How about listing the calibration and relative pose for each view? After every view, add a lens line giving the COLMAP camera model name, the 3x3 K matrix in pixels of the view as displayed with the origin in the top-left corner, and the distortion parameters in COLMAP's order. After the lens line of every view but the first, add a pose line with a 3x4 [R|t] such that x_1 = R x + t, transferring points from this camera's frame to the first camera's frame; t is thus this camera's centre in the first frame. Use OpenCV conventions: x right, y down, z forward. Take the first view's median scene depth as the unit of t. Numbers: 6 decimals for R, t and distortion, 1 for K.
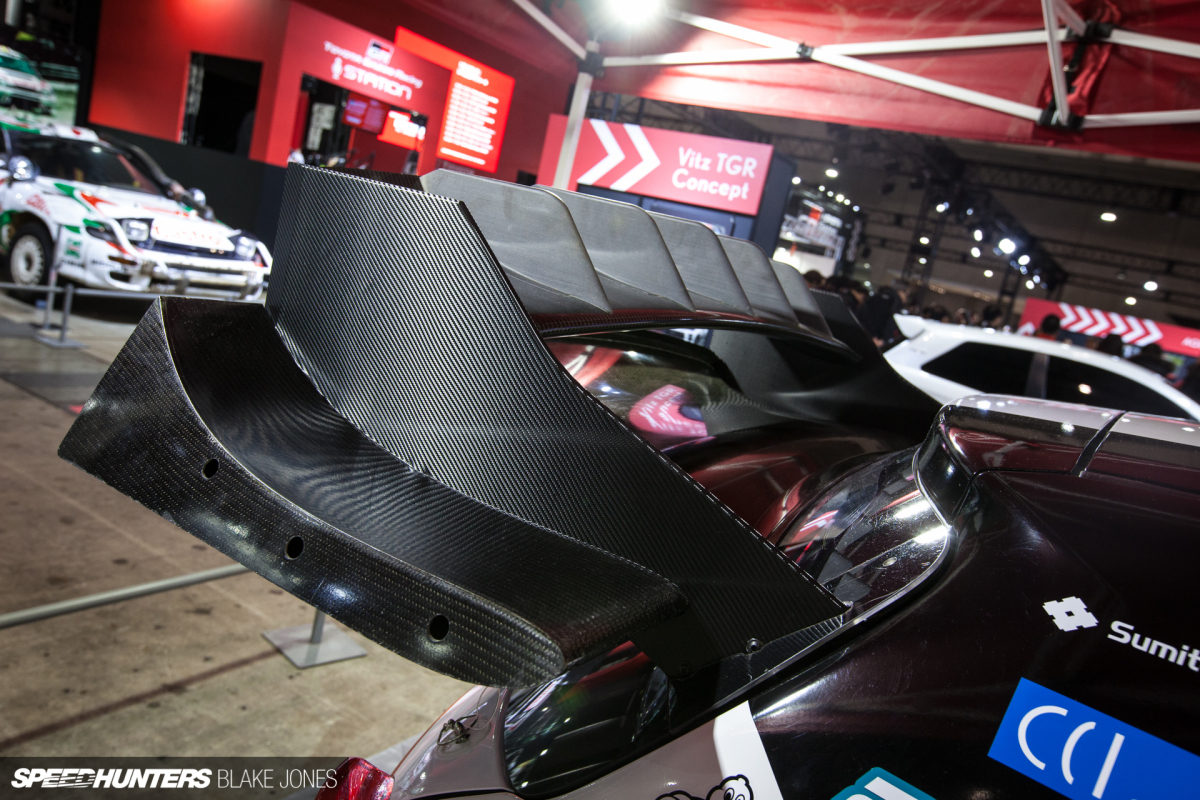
lens RADIAL K [[937.9, 0, 600.0], [0, 937.9, 400.0], [0, 0, 1]] dist [-0.010171, 0.064631]
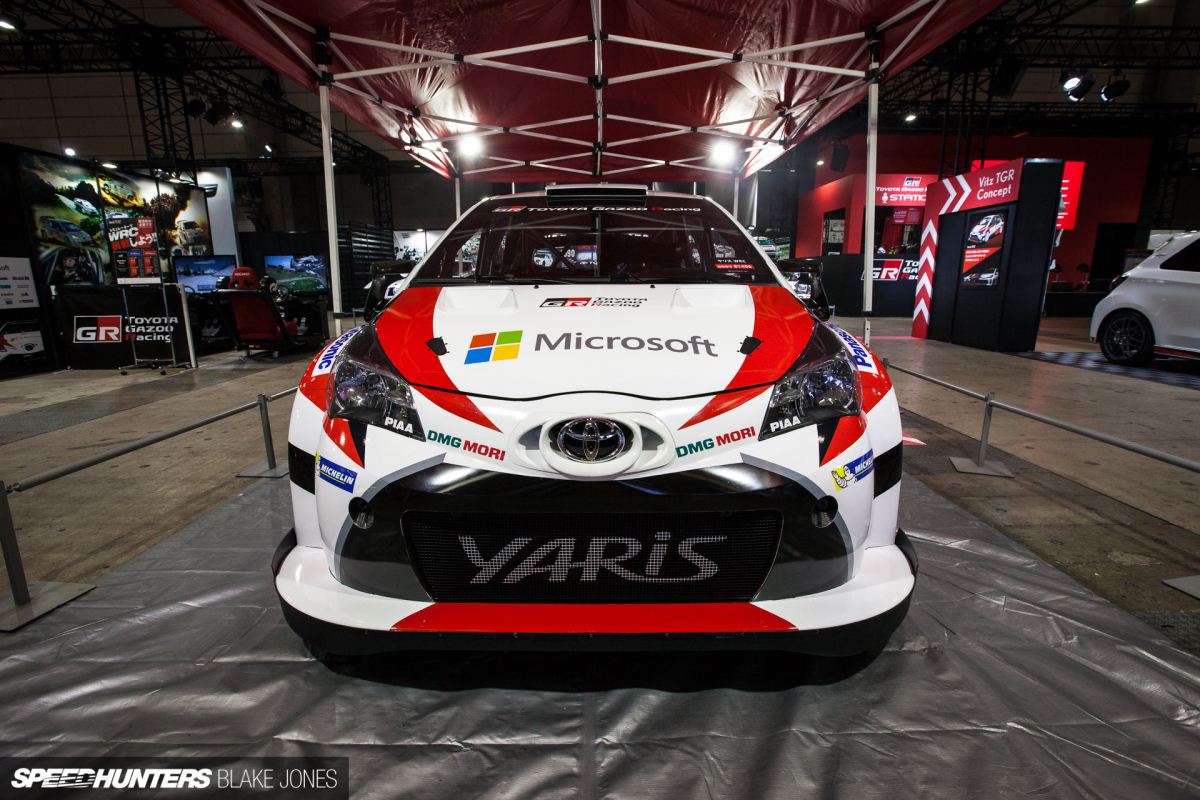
lens RADIAL K [[551.2, 0, 600.0], [0, 551.2, 400.0], [0, 0, 1]] dist [-0.017106, 0.001291]
pose [[0.520150, -0.034573, -0.853375, 0.561683], [-0.021780, 0.998318, -0.053721, 0.216596], [0.853797, 0.046530, 0.518522, -0.129525]]
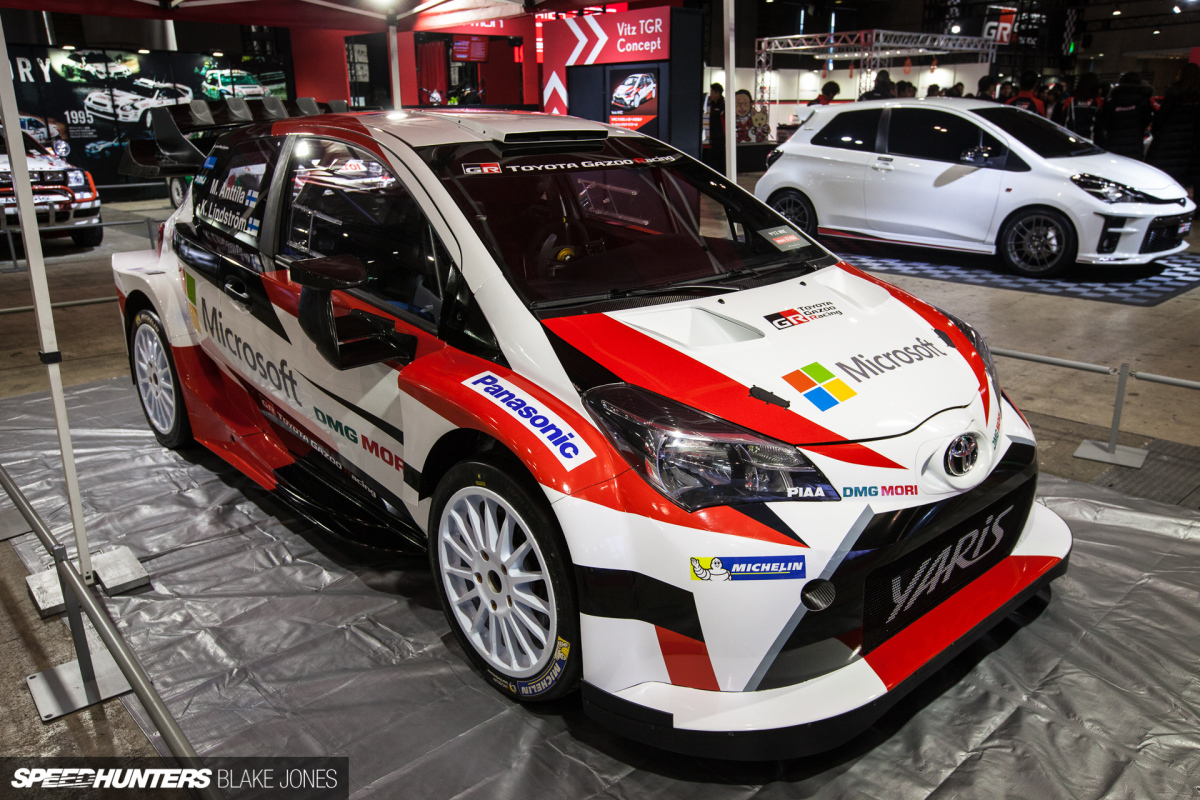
lens RADIAL K [[937.9, 0, 600.0], [0, 937.9, 400.0], [0, 0, 1]] dist [-0.010171, 0.064631]
pose [[0.938659, -0.146107, -0.312366, 0.400071], [0.179966, 0.980224, 0.082304, 0.152948], [0.294164, -0.133471, 0.946390, -0.380806]]
